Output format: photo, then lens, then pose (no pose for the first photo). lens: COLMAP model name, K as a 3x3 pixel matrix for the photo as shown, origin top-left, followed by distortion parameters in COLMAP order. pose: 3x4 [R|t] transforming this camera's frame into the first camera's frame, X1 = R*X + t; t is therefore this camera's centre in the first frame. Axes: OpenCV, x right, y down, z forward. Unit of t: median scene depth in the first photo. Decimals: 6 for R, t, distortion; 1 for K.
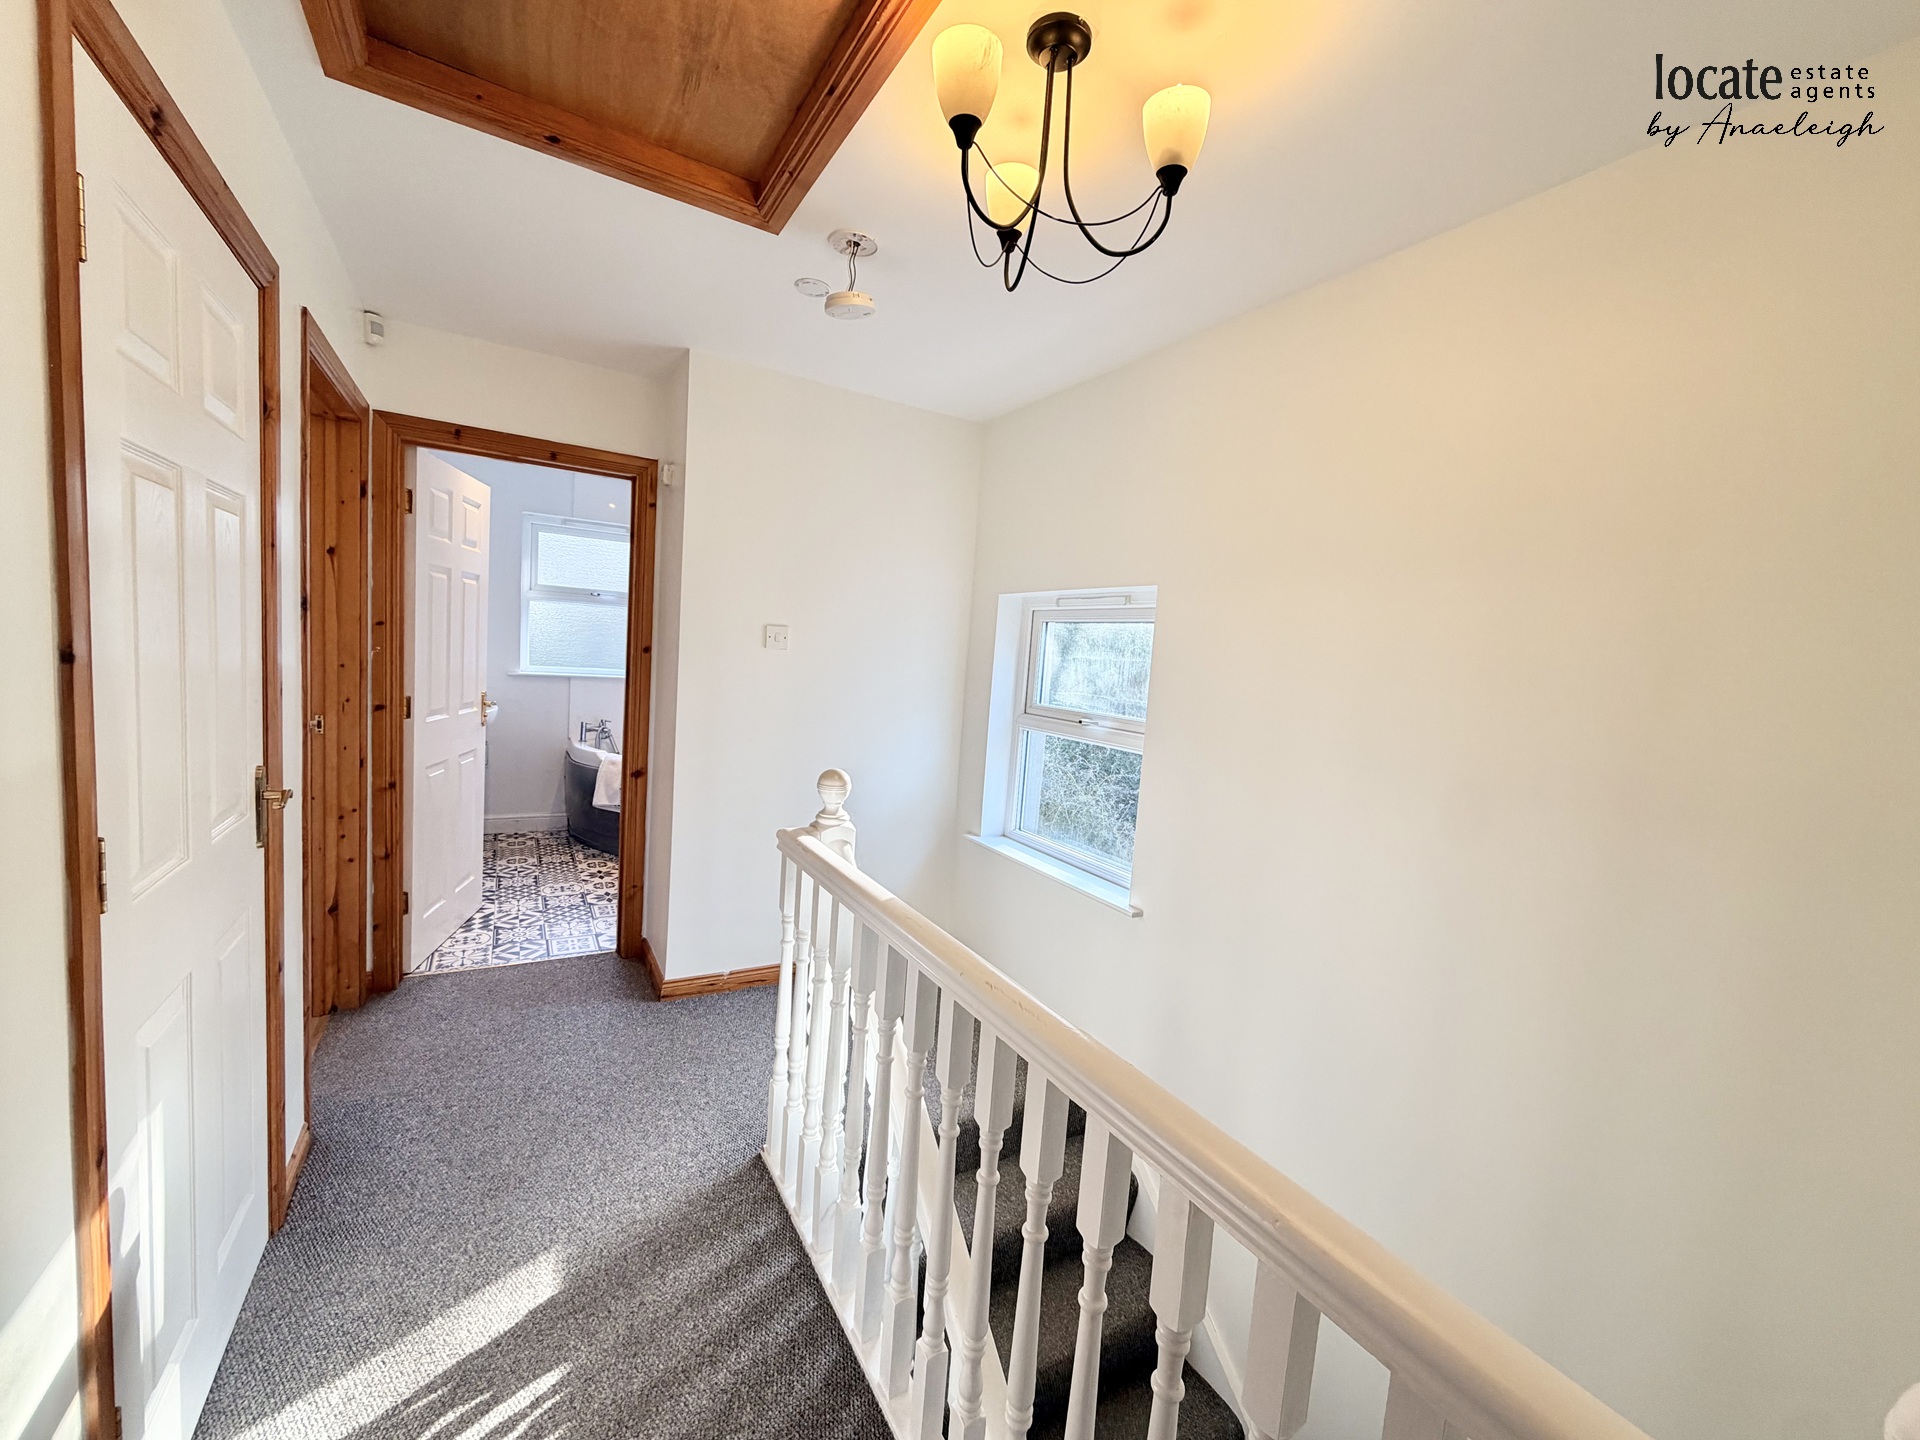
lens RADIAL K [[769.0, 0, 959.0], [0, 769.0, 731.5], [0, 0, 1]] dist [-0.001300, 0.001526]
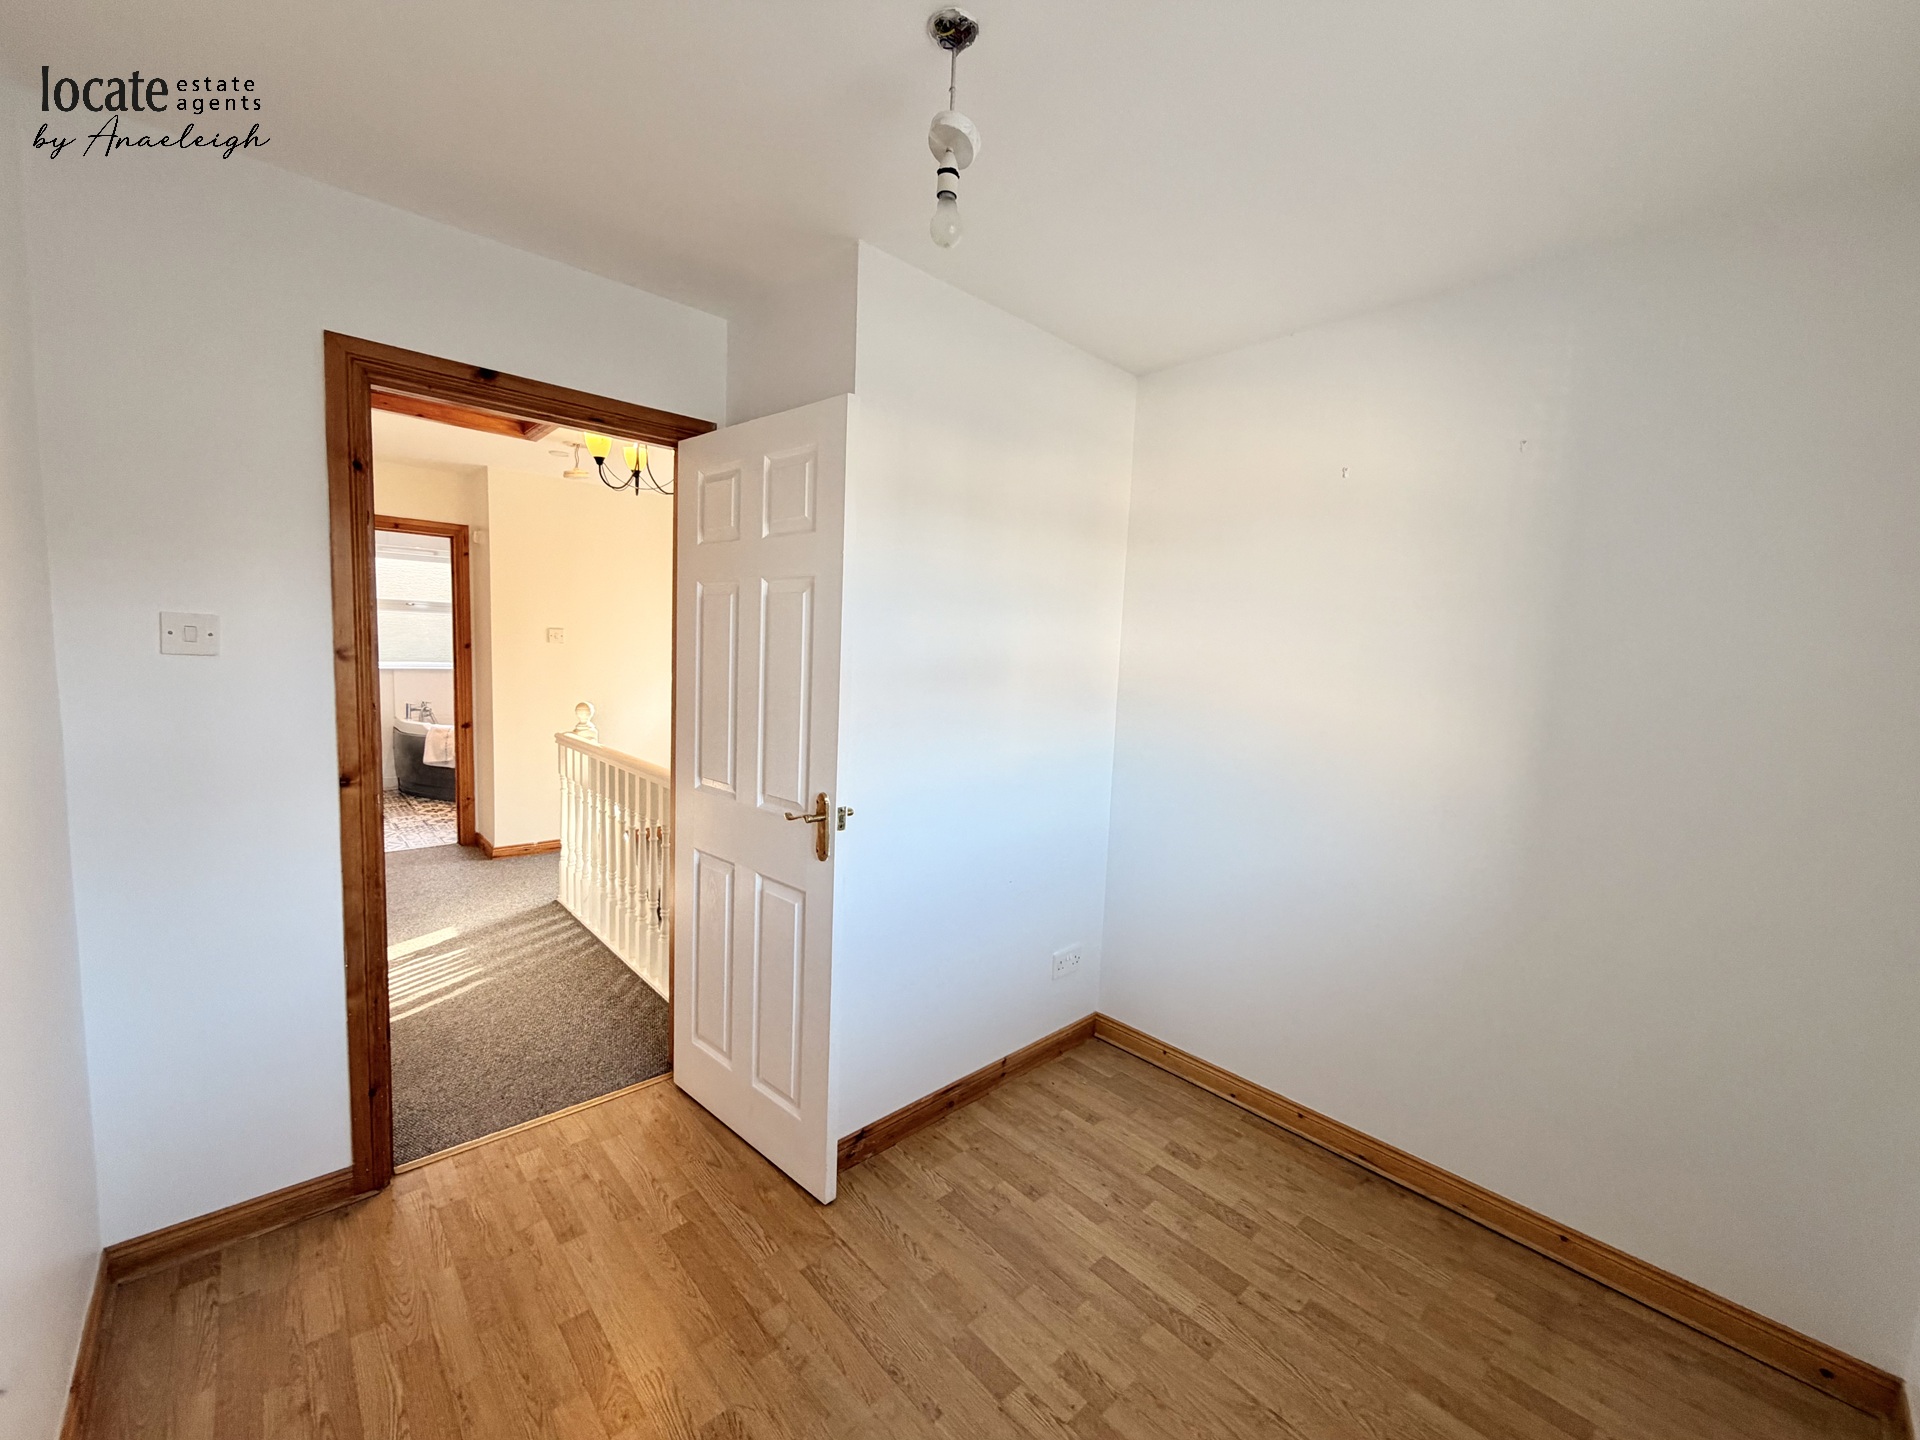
lens RADIAL K [[769.0, 0, 961.2], [0, 769.0, 740.4], [0, 0, 1]] dist [-0.001300, 0.001526]
pose [[0.976507, -0.050268, 0.209541, 0.229843], [0.044709, 0.998513, 0.031187, 0.079698], [-0.210797, -0.021086, 0.977302, -0.720939]]
